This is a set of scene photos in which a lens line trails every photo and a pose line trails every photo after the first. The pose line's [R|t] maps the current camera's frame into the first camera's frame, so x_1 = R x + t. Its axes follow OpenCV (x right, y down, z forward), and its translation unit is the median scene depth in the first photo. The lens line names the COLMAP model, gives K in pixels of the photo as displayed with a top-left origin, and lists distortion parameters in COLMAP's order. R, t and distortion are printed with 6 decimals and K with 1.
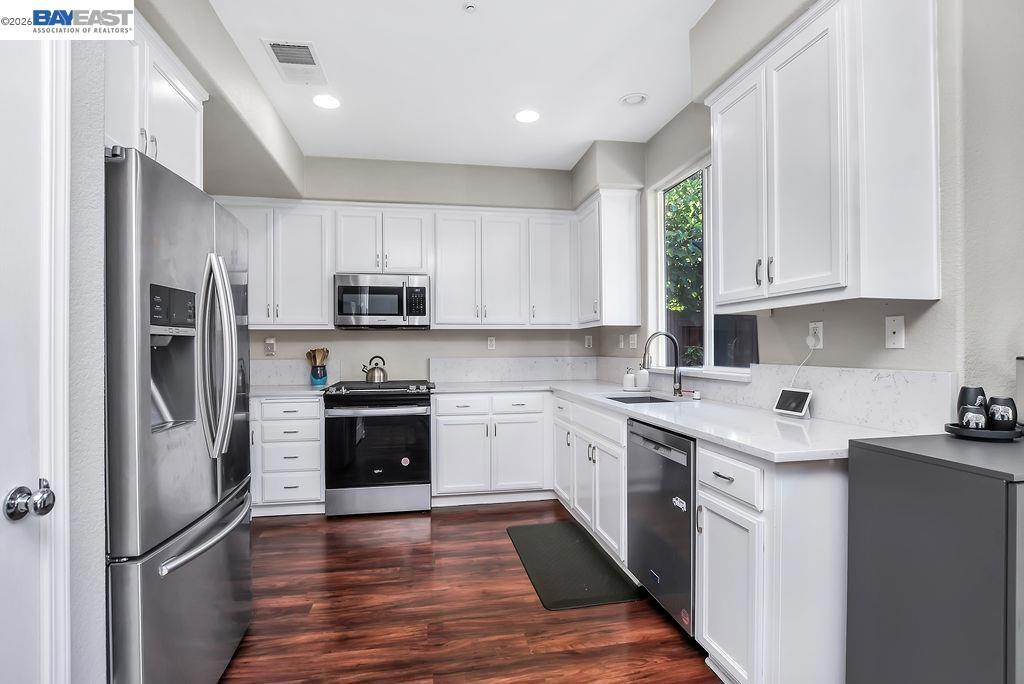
lens RADIAL K [[485.3, 0, 505.3], [0, 485.3, 348.1], [0, 0, 1]] dist [-0.025796, 0.000718]
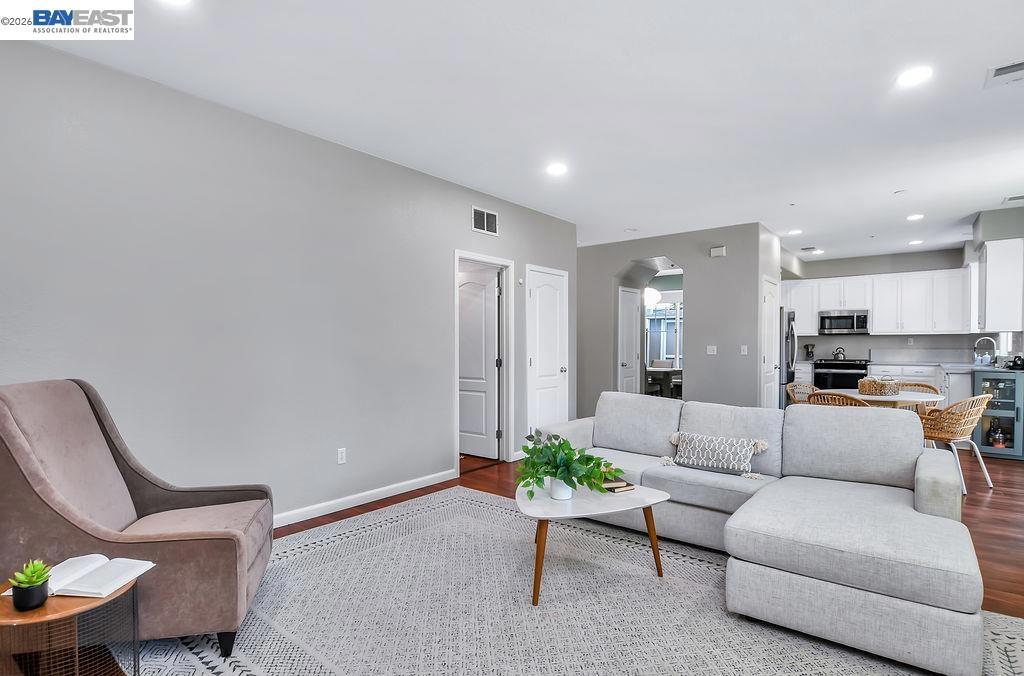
lens RADIAL K [[480.5, 0, 509.3], [0, 480.5, 343.7], [0, 0, 1]] dist [-0.020785, -0.001032]
pose [[0.624539, 0.004507, -0.780980, 0.506197], [-0.003281, 0.999990, 0.003147, -0.002429], [0.780986, 0.000597, 0.624548, -1.589082]]
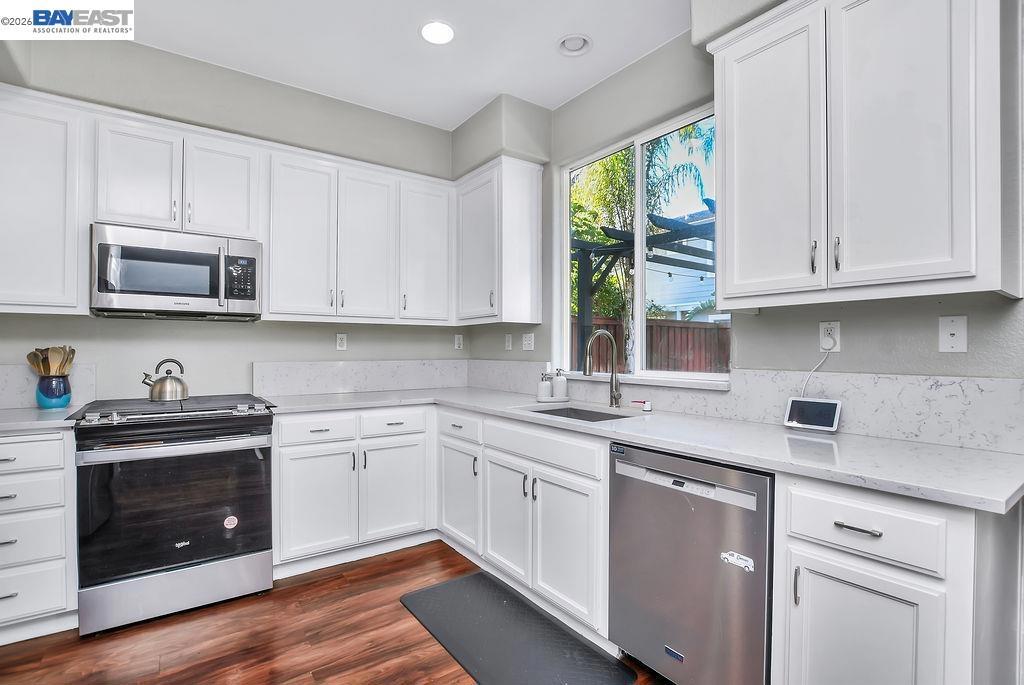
lens RADIAL K [[485.3, 0, 503.6], [0, 485.3, 350.1], [0, 0, 1]] dist [-0.025796, 0.000718]
pose [[0.904253, 0.007661, 0.426929, -0.146819], [-0.007955, 0.999968, -0.001095, 0.001611], [-0.426924, -0.002406, 0.904284, 0.255471]]
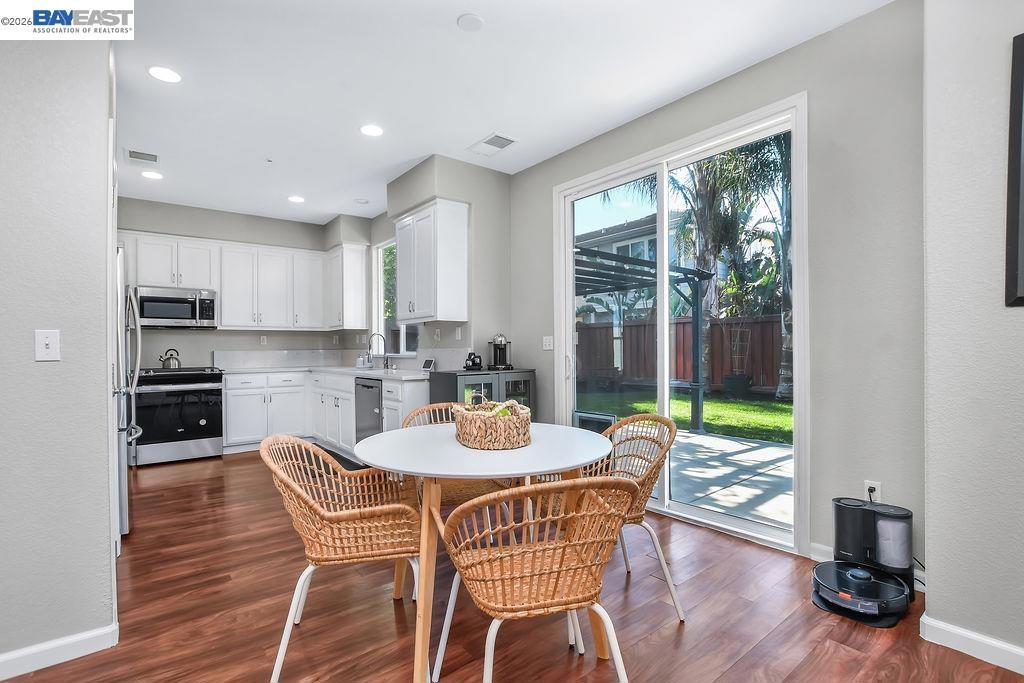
lens RADIAL K [[480.5, 0, 501.0], [0, 480.5, 342.7], [0, 0, 1]] dist [-0.020785, -0.001032]
pose [[0.879119, 0.000729, 0.476602, -0.098997], [0.004570, 0.999940, -0.009958, 0.017575], [-0.476580, 0.010932, 0.879063, -0.637355]]
